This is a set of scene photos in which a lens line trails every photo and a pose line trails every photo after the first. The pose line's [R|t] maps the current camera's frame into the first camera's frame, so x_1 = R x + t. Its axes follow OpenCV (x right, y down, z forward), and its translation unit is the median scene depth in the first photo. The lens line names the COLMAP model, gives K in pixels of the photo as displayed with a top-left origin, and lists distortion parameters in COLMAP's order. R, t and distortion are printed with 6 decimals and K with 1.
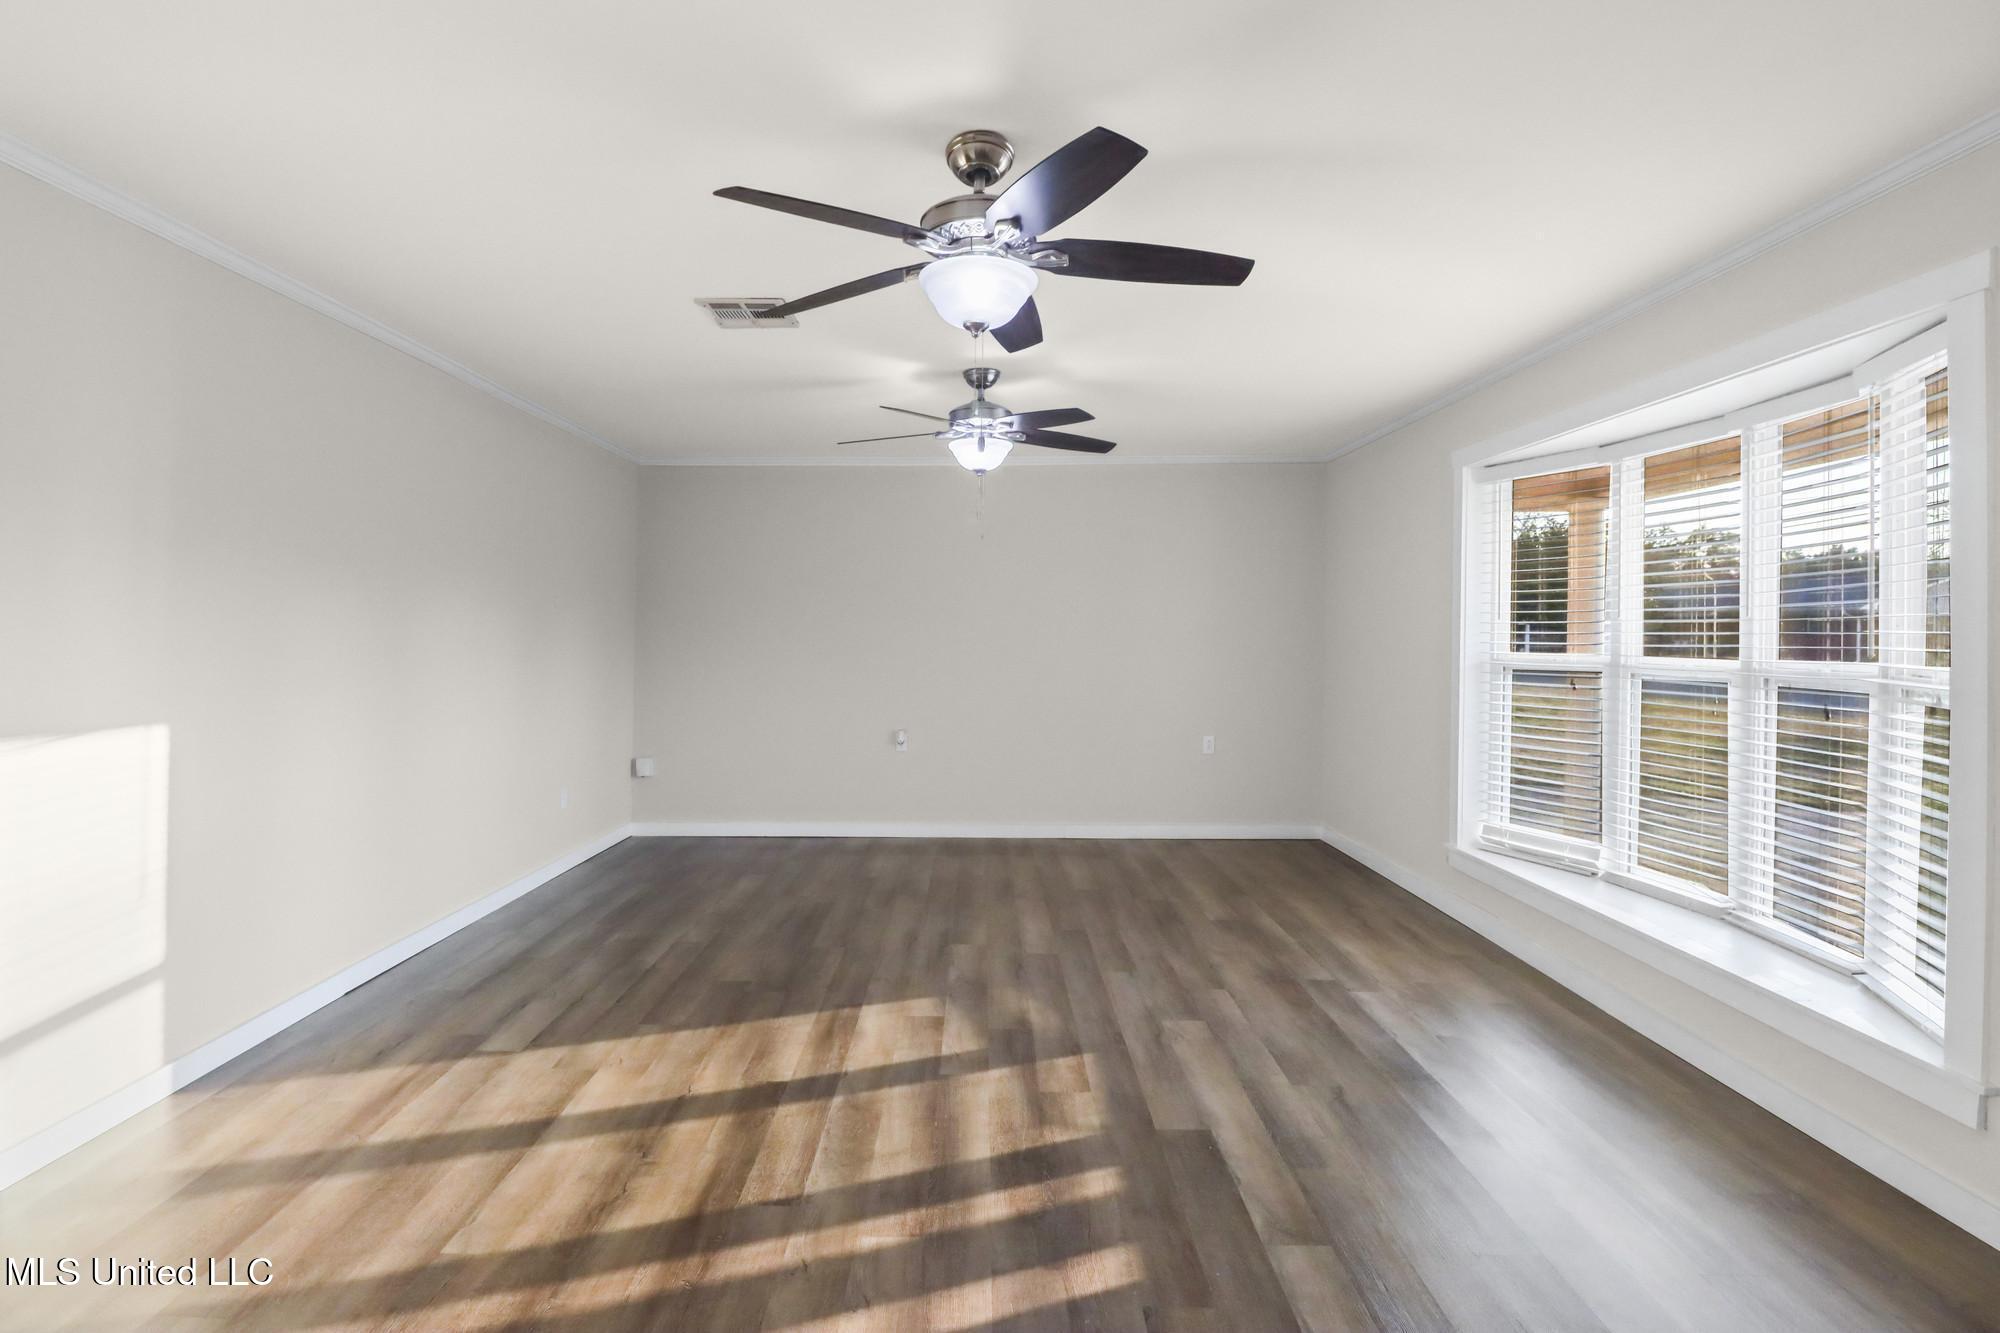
lens RADIAL K [[932.5, 0, 995.2], [0, 932.5, 642.4], [0, 0, 1]] dist [-0.001026, -0.000311]
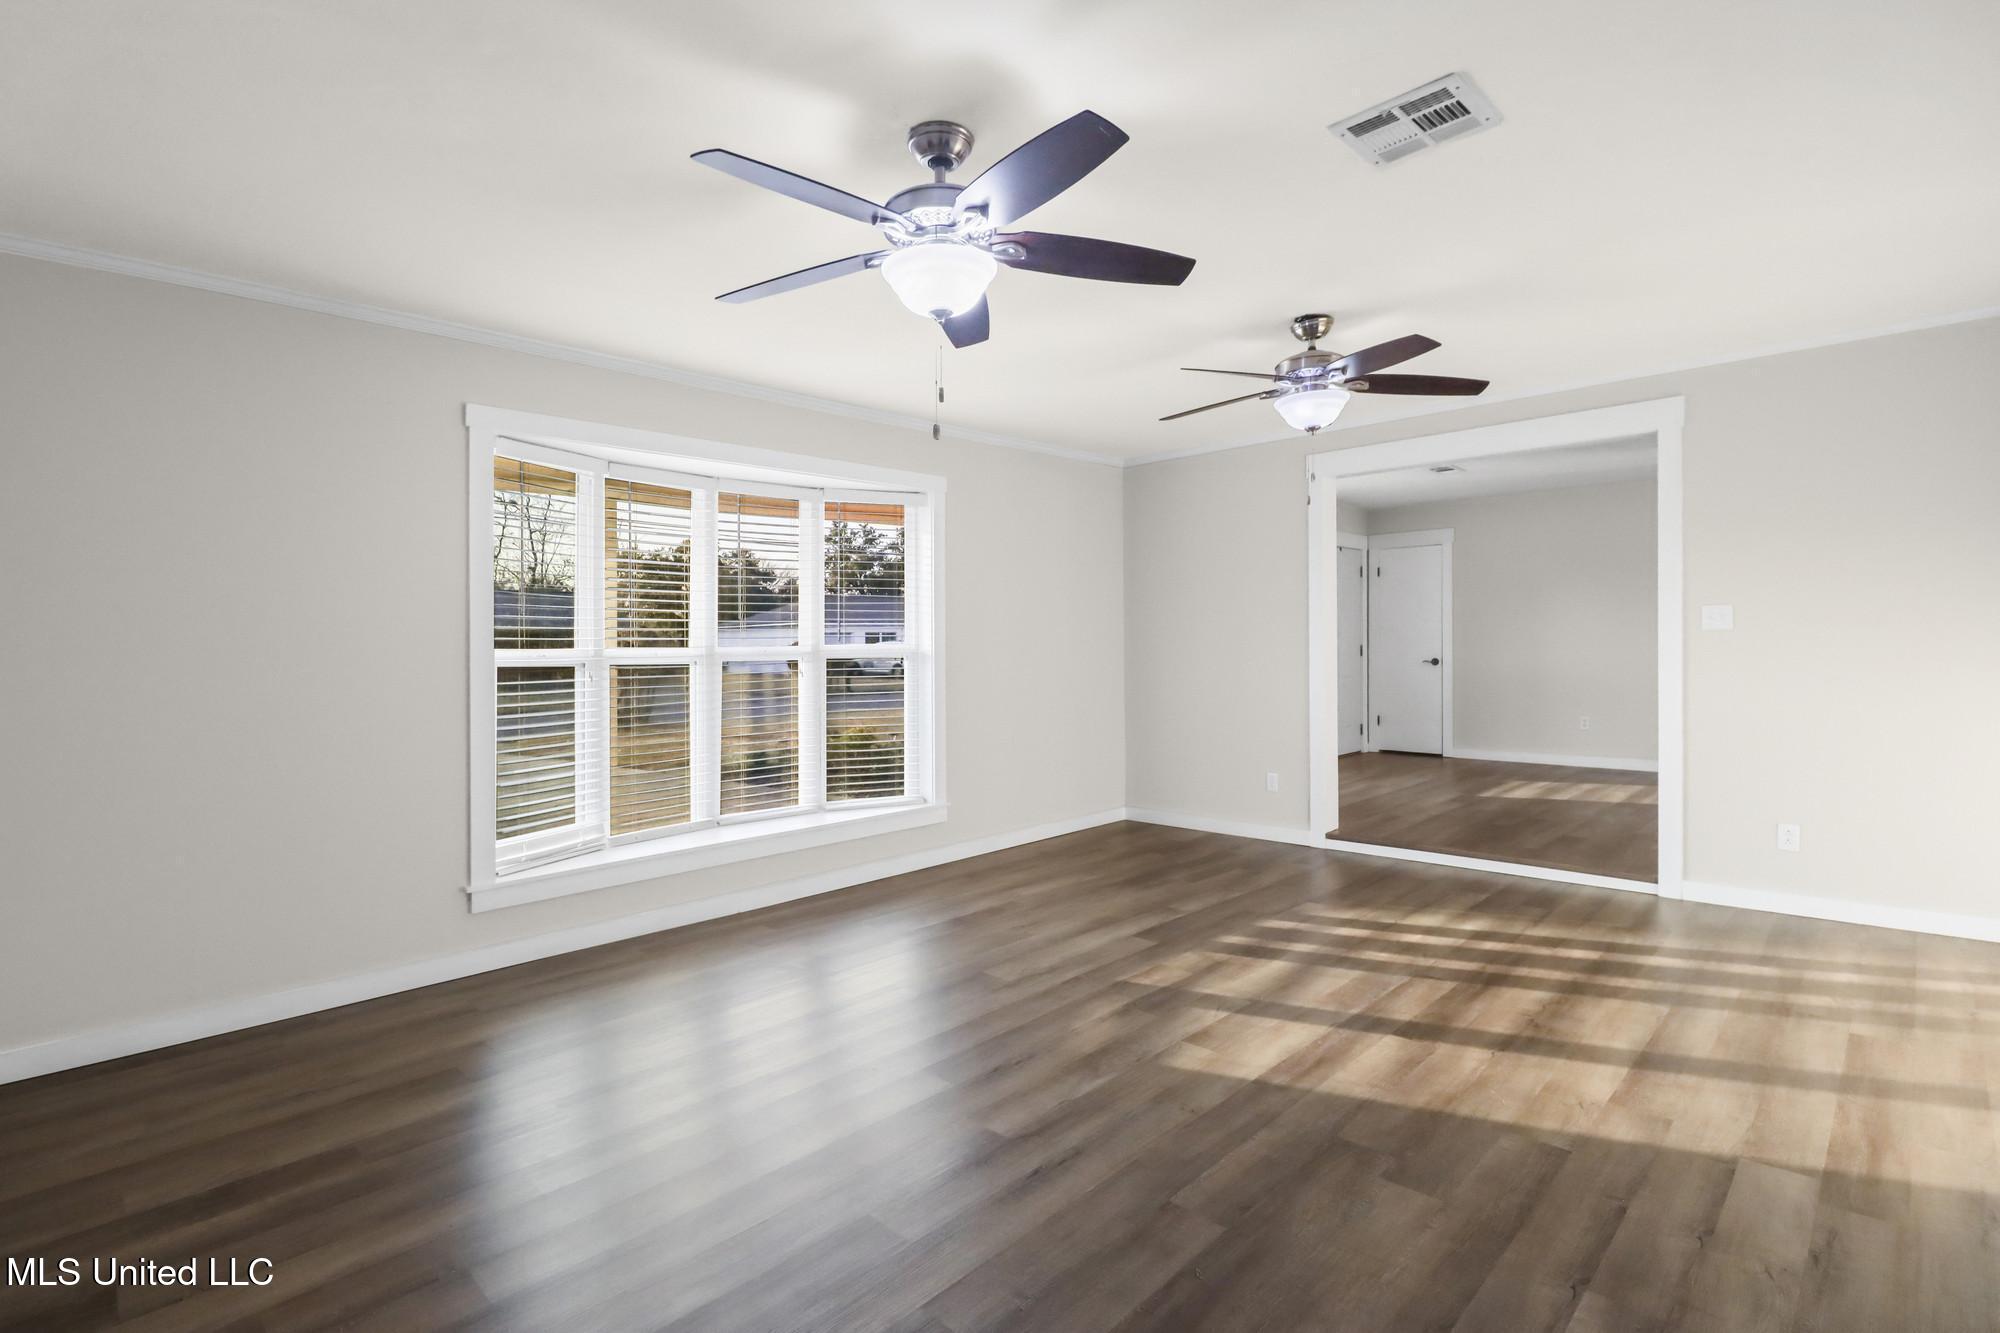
lens RADIAL K [[967.2, 0, 993.2], [0, 967.2, 654.3], [0, 0, 1]] dist [0.000055, -0.017575]
pose [[-0.701945, 0.004837, 0.712215, -0.663386], [0.025627, 0.999501, 0.018469, 0.022561], [-0.711770, 0.031216, -0.701719, 2.013245]]
